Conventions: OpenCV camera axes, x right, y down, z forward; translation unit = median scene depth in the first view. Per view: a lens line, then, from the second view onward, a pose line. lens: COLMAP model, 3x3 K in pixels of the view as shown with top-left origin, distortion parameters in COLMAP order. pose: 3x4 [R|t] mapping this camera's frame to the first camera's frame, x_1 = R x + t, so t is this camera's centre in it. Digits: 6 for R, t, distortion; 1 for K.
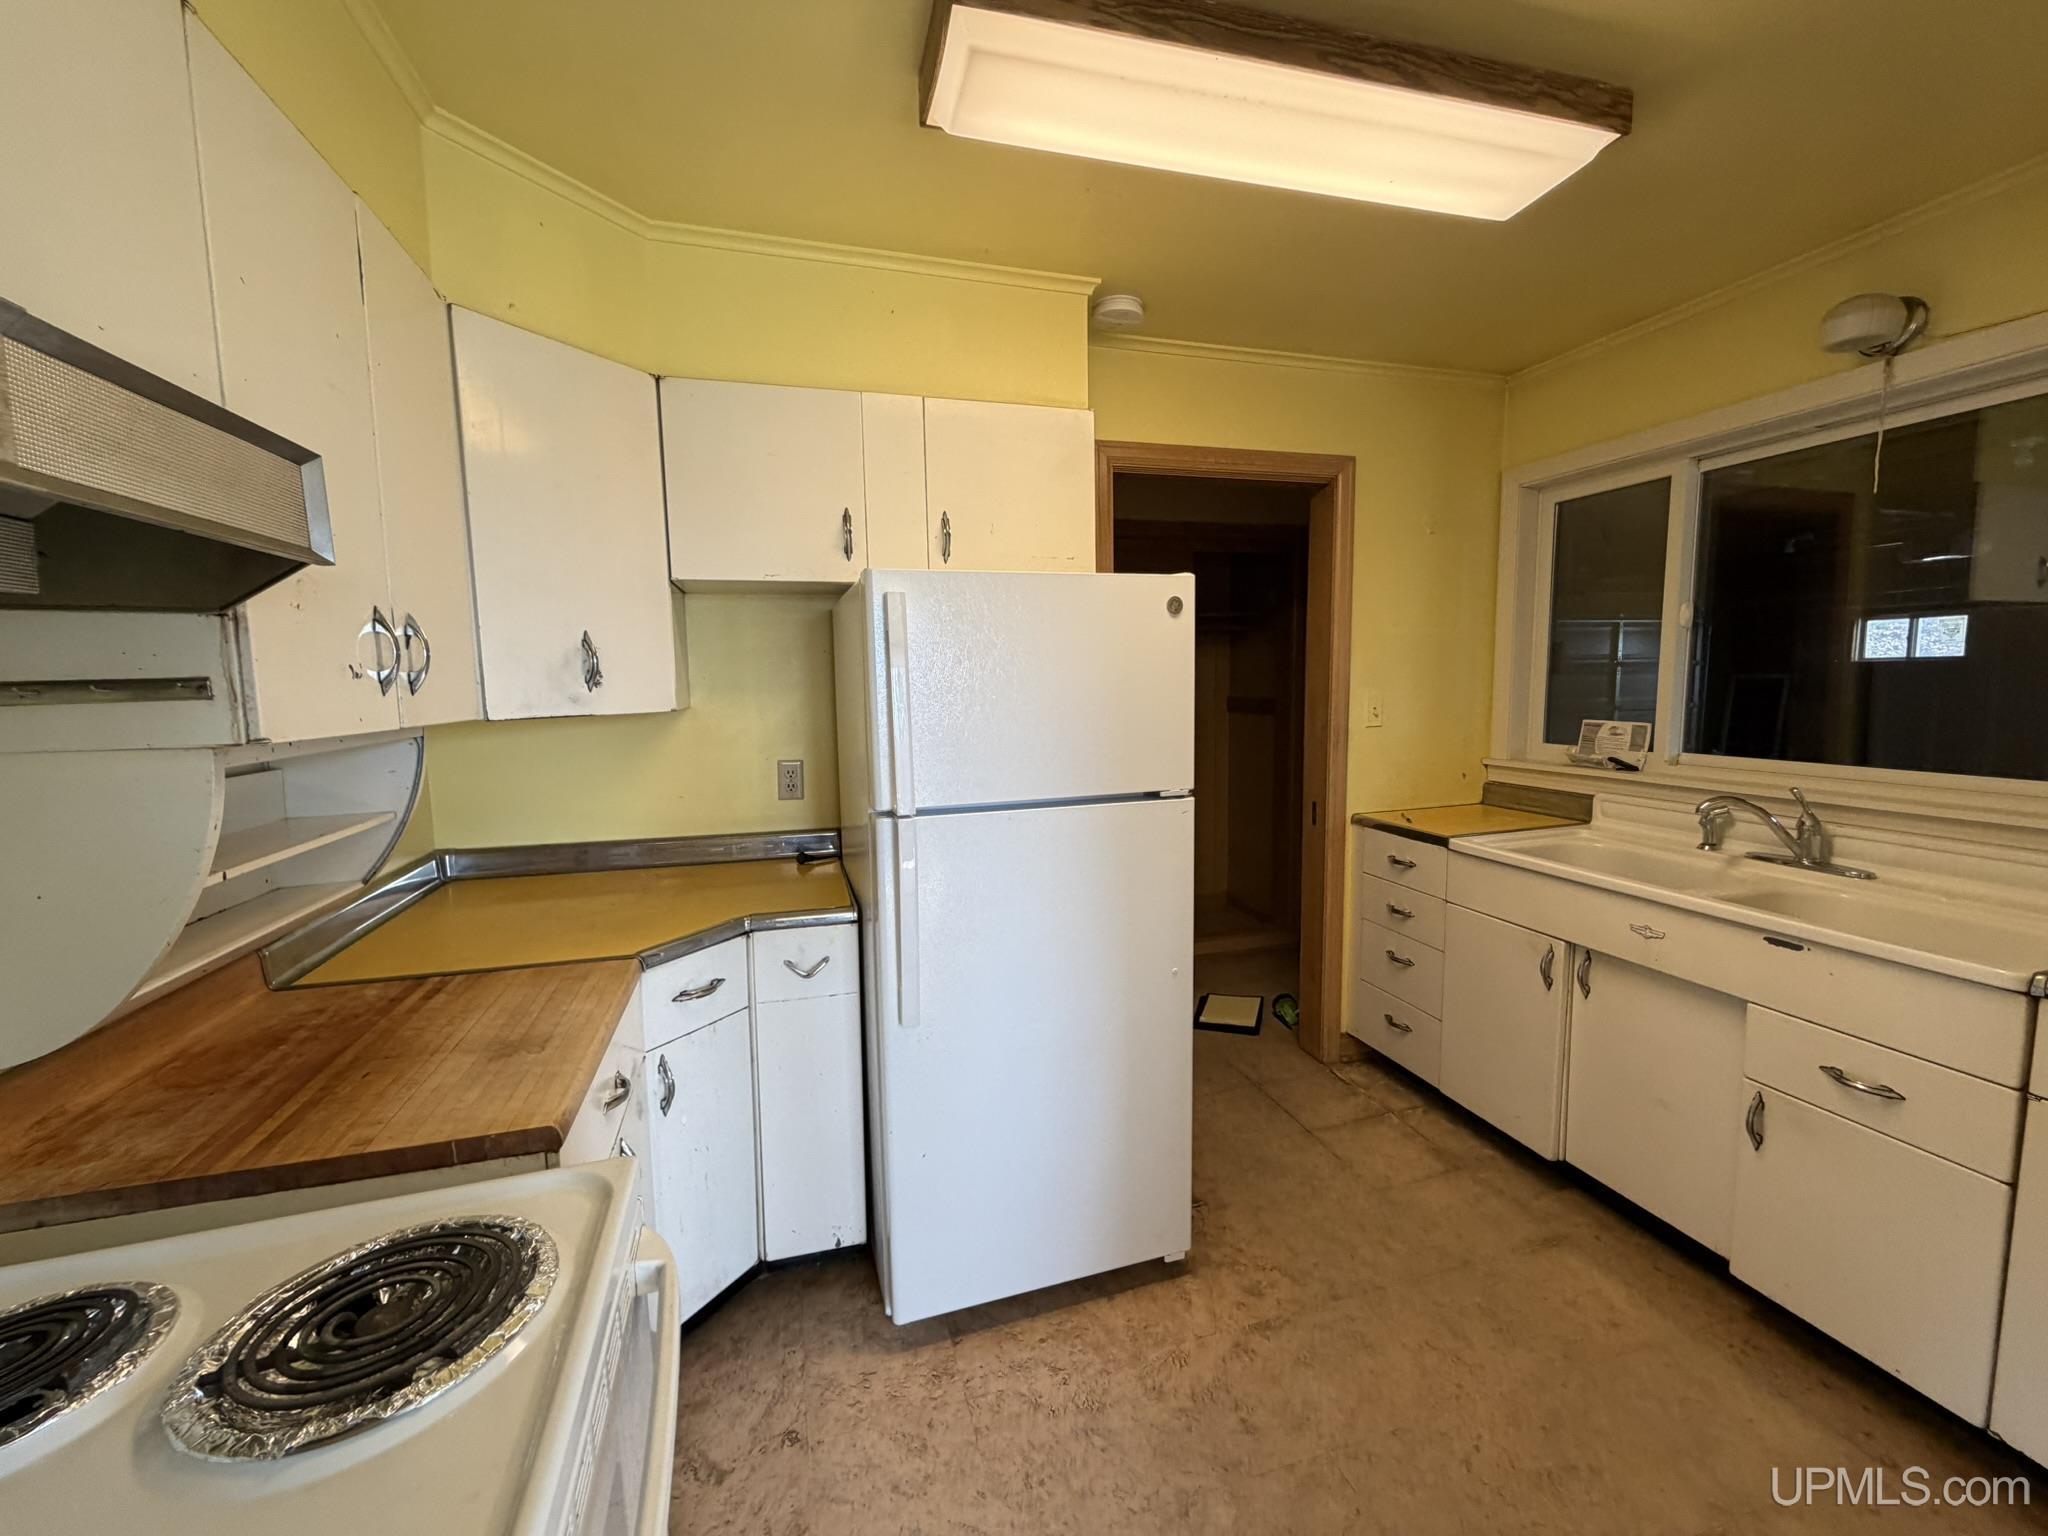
lens RADIAL K [[814.3, 0, 1024.4], [0, 814.3, 762.2], [0, 0, 1]] dist [-0.000881, -0.000230]
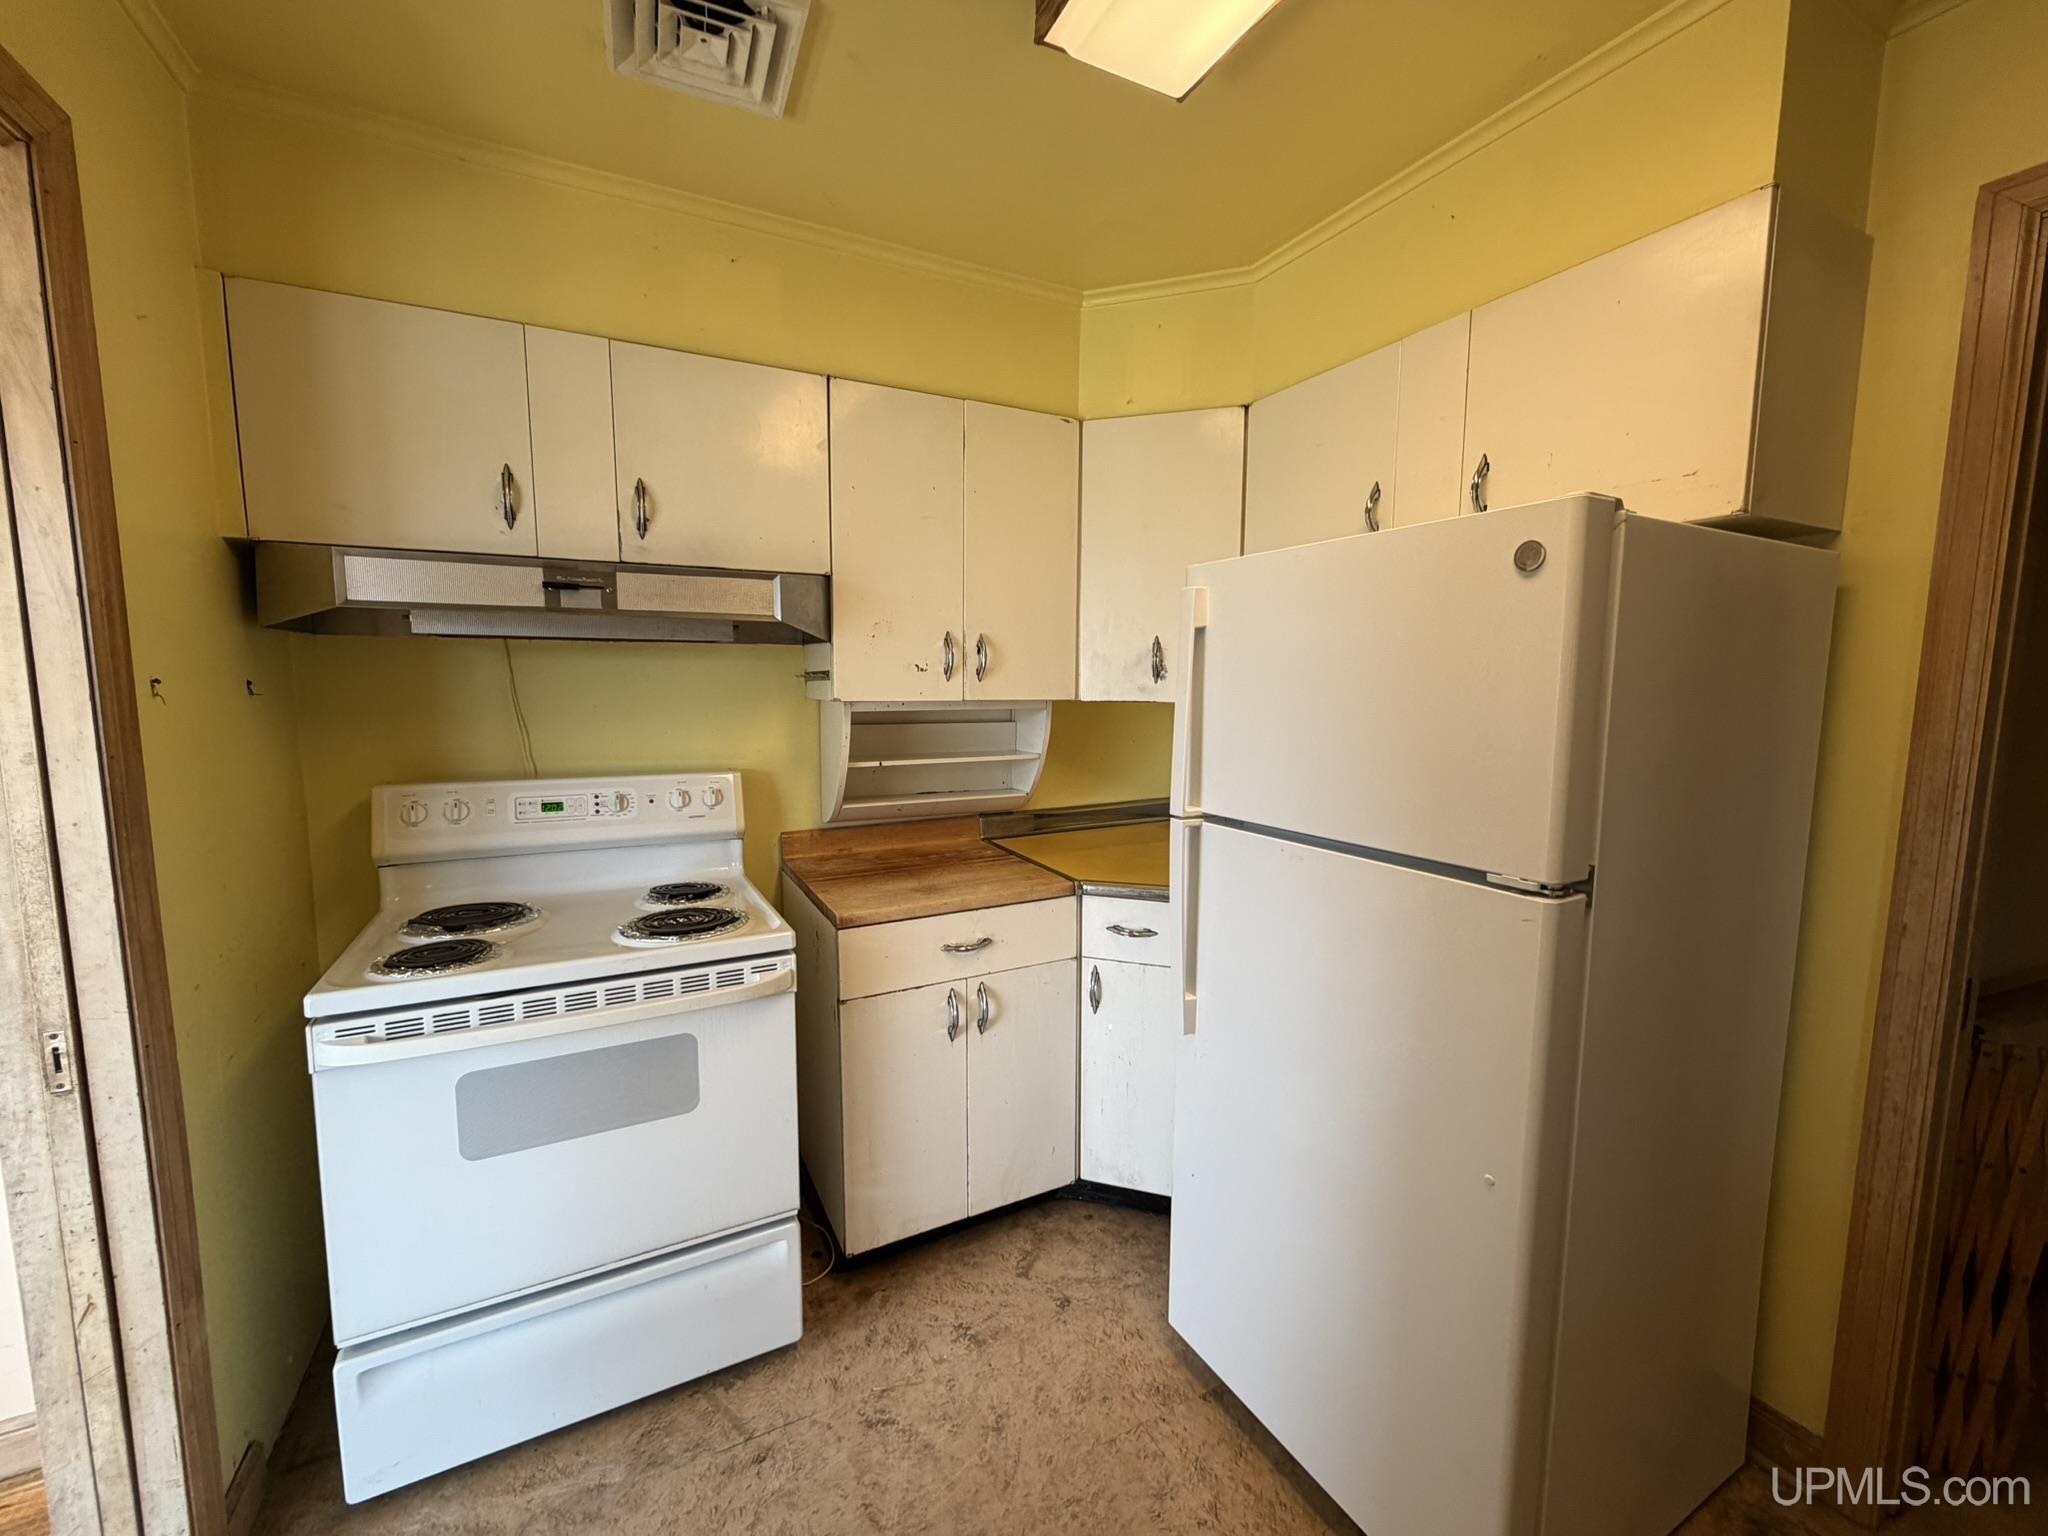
lens RADIAL K [[814.3, 0, 1025.6], [0, 814.3, 764.6], [0, 0, 1]] dist [-0.000881, -0.000230]
pose [[0.194759, 0.120389, -0.973435, 0.742620], [-0.108604, 0.988983, 0.100583, -0.072390], [0.974820, 0.086129, 0.205688, 0.594174]]
